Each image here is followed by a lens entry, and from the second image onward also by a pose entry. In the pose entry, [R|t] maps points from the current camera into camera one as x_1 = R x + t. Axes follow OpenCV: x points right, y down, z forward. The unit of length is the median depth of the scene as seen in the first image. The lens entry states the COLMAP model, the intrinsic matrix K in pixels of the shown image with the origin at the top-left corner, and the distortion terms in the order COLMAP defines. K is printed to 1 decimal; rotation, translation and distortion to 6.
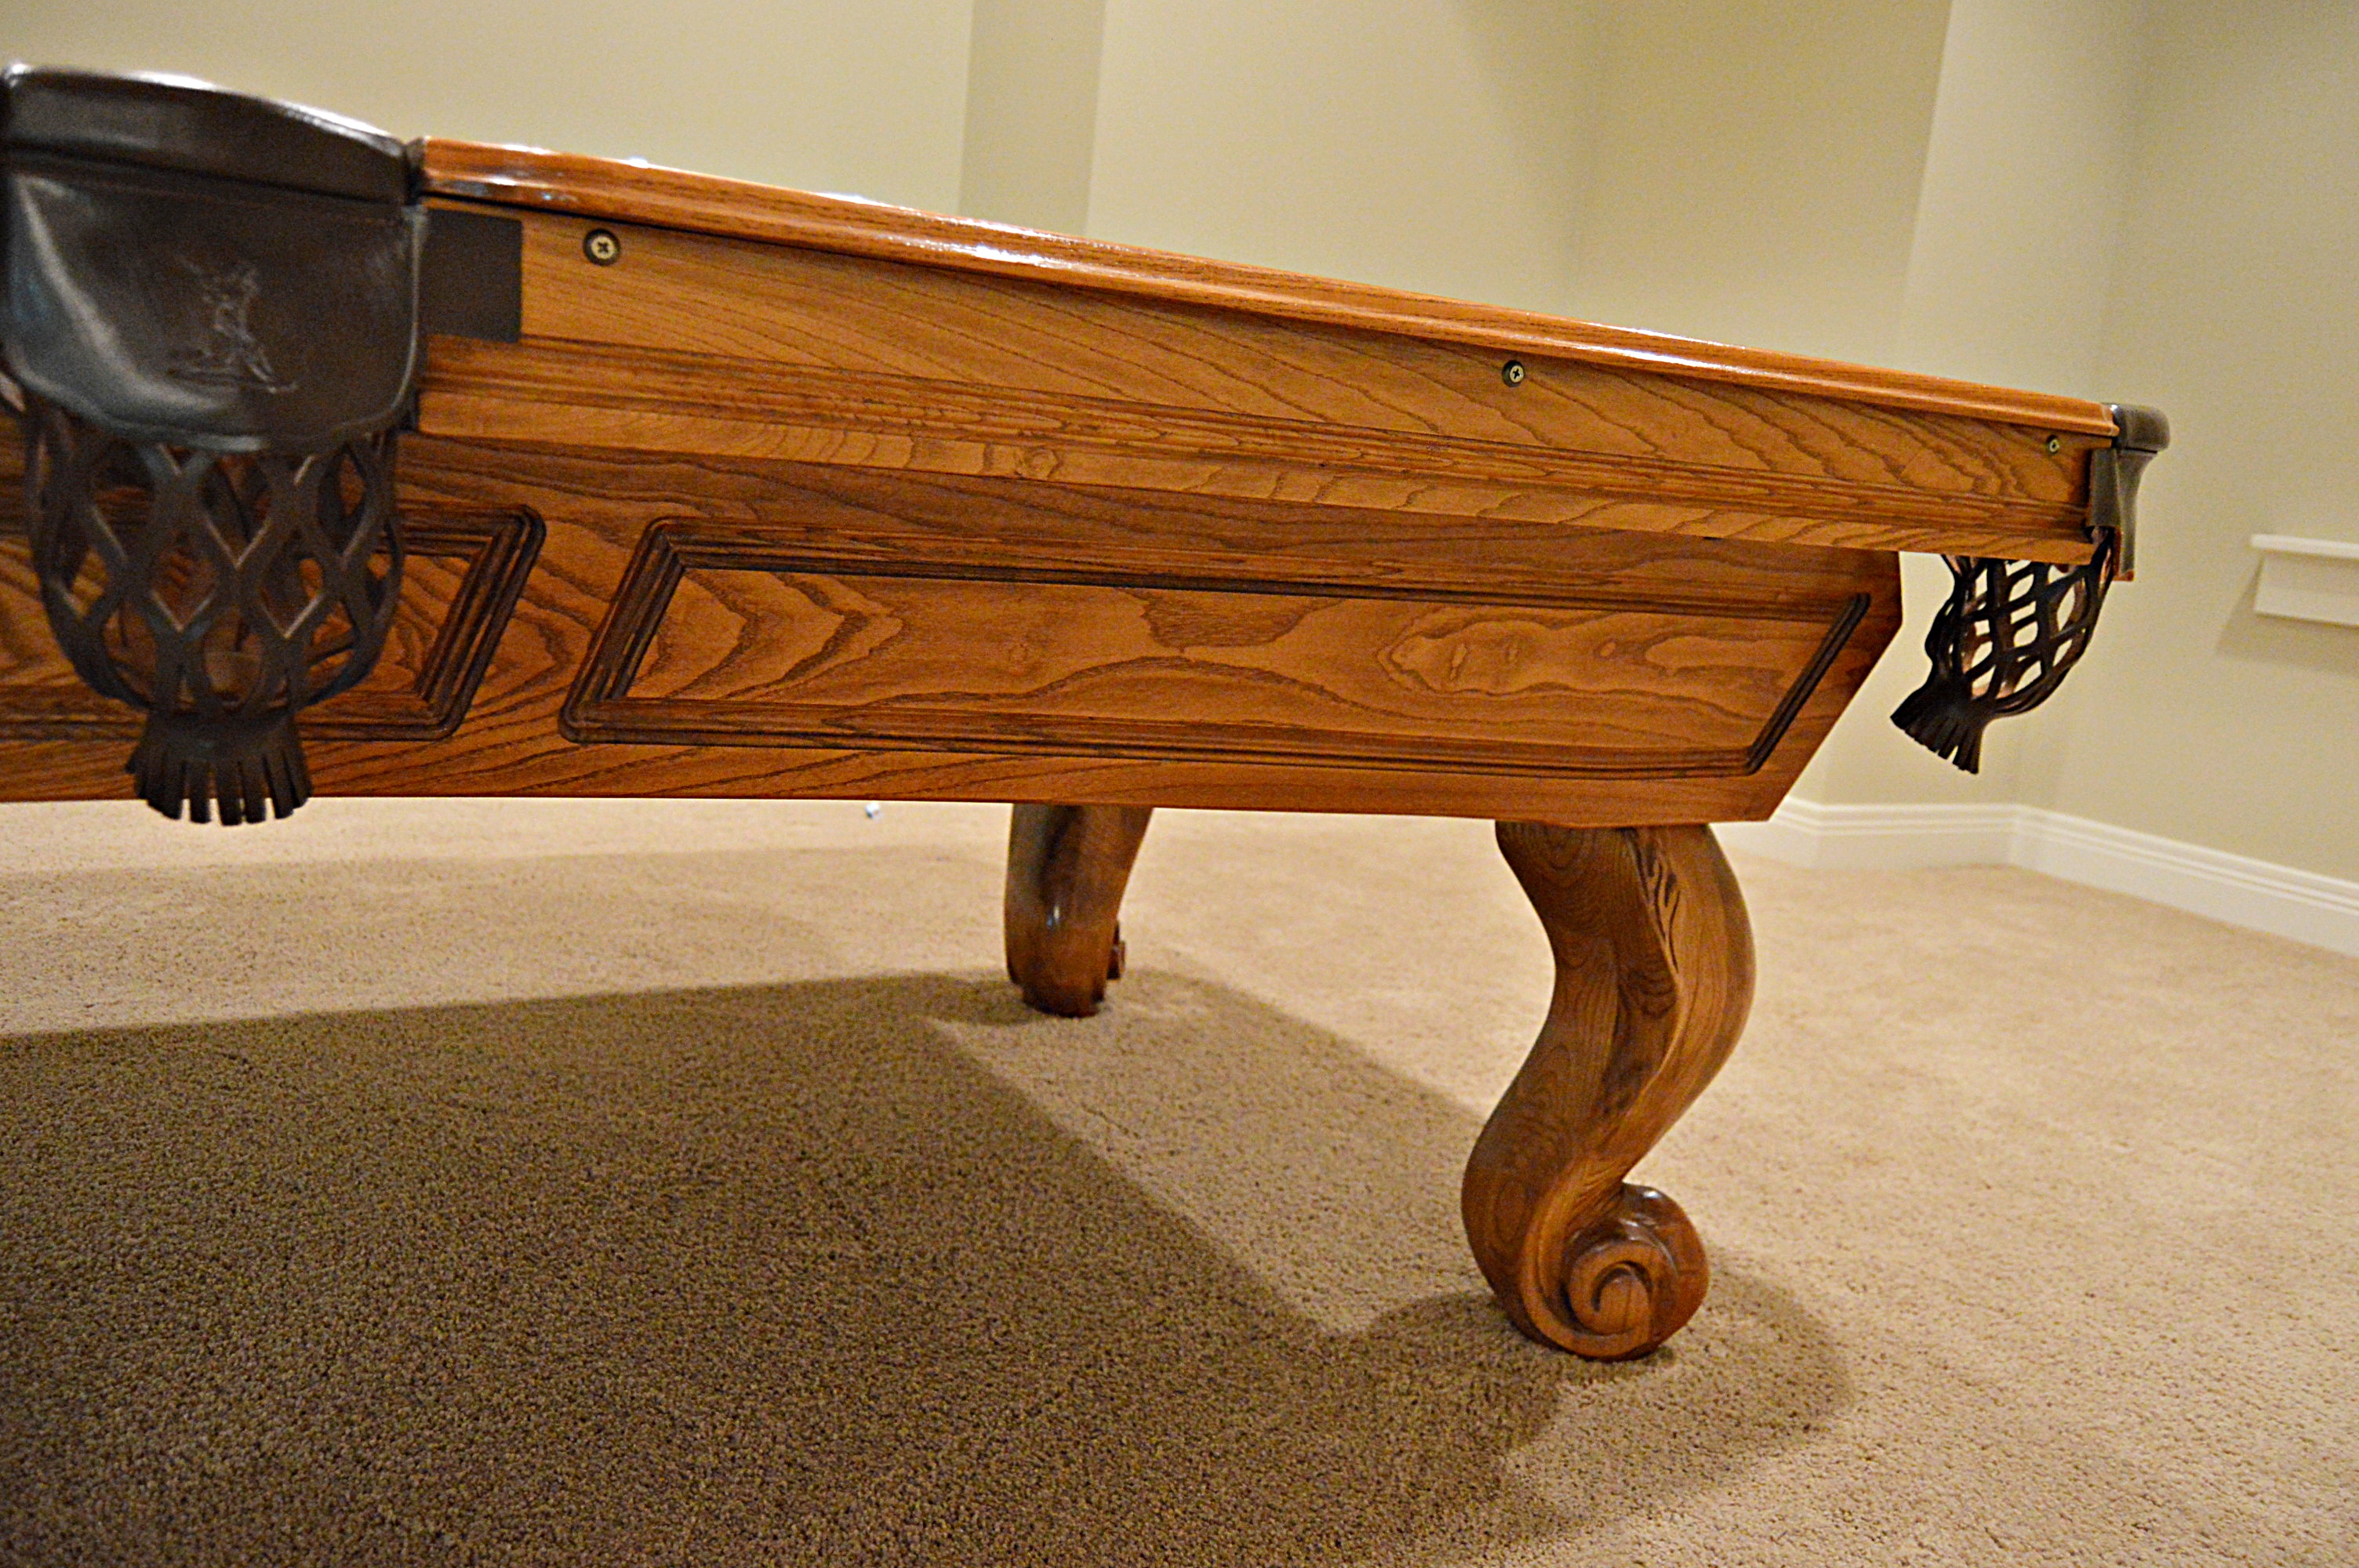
lens RADIAL K [[1828.9, 0, 1179.5], [0, 1828.9, 784.0], [0, 0, 1]] dist [-0.013264, 0.001563]
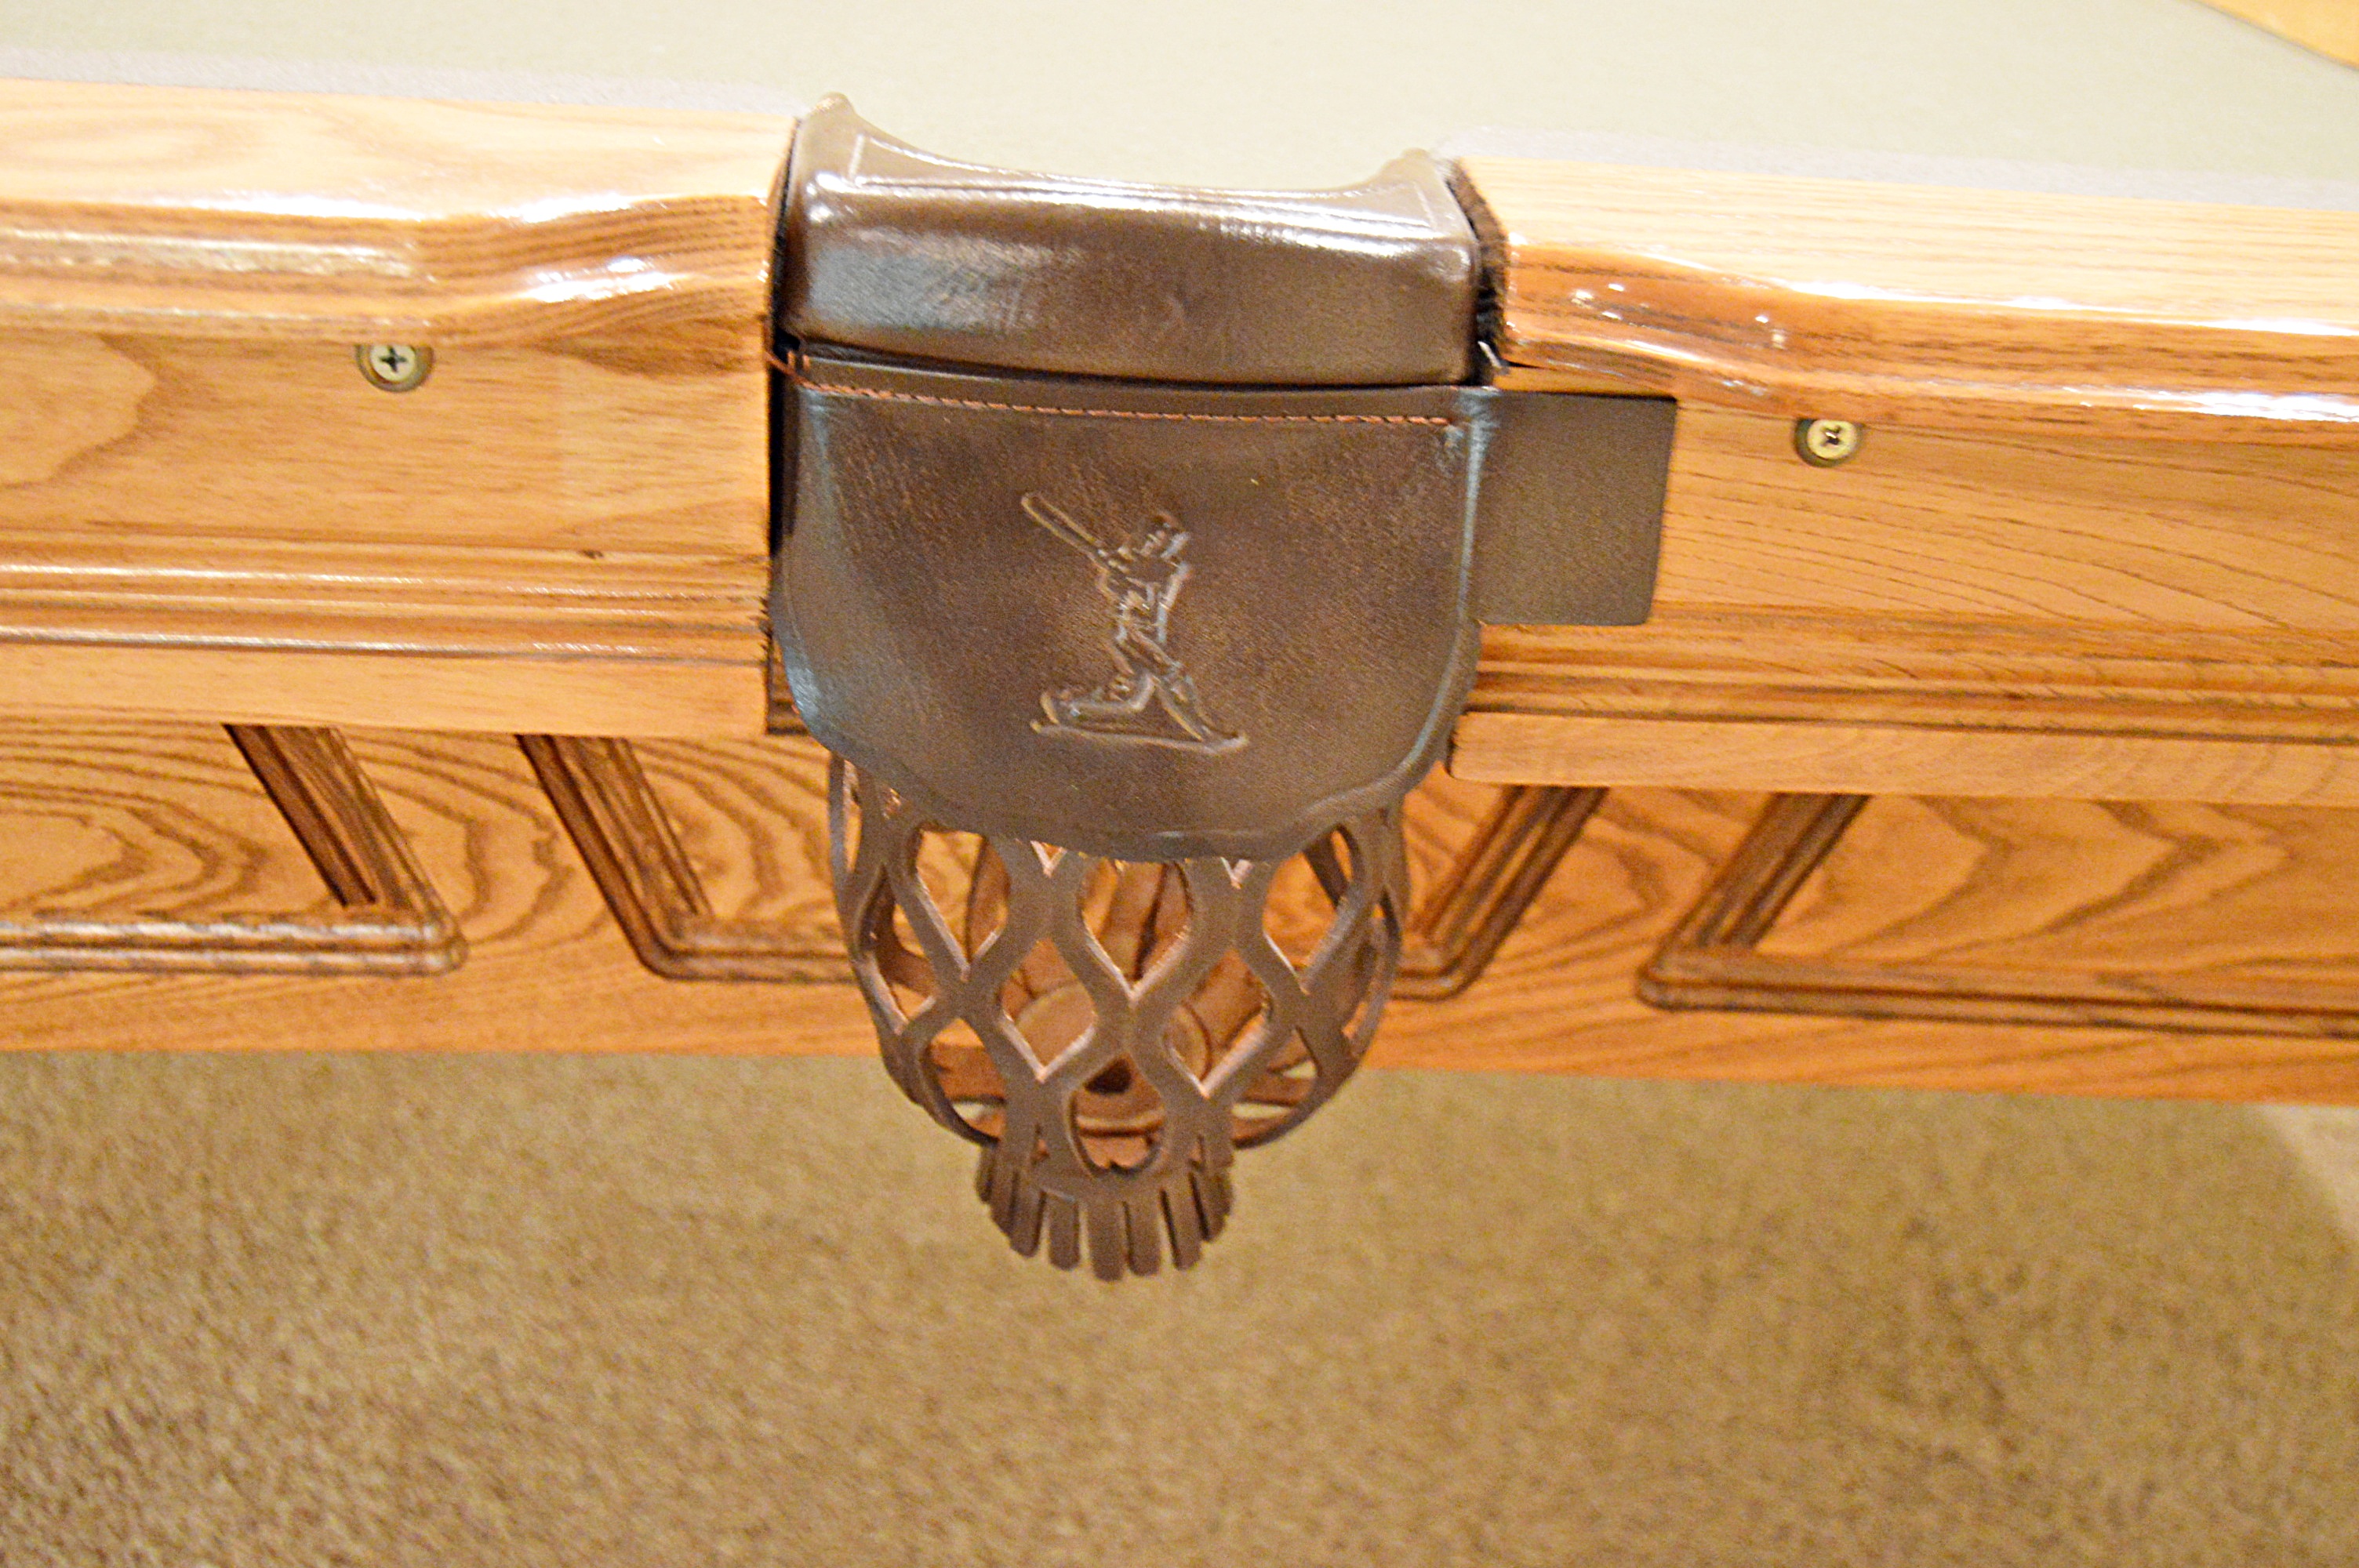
lens RADIAL K [[2617.5, 0, 1179.5], [0, 2617.5, 784.0], [0, 0, 1]] dist [-0.012488, -0.002889]
pose [[0.882605, 0.166679, -0.439575, -0.114670], [-0.066369, 0.969850, 0.234491, -0.282352], [0.465407, -0.177789, 0.867057, 0.227549]]
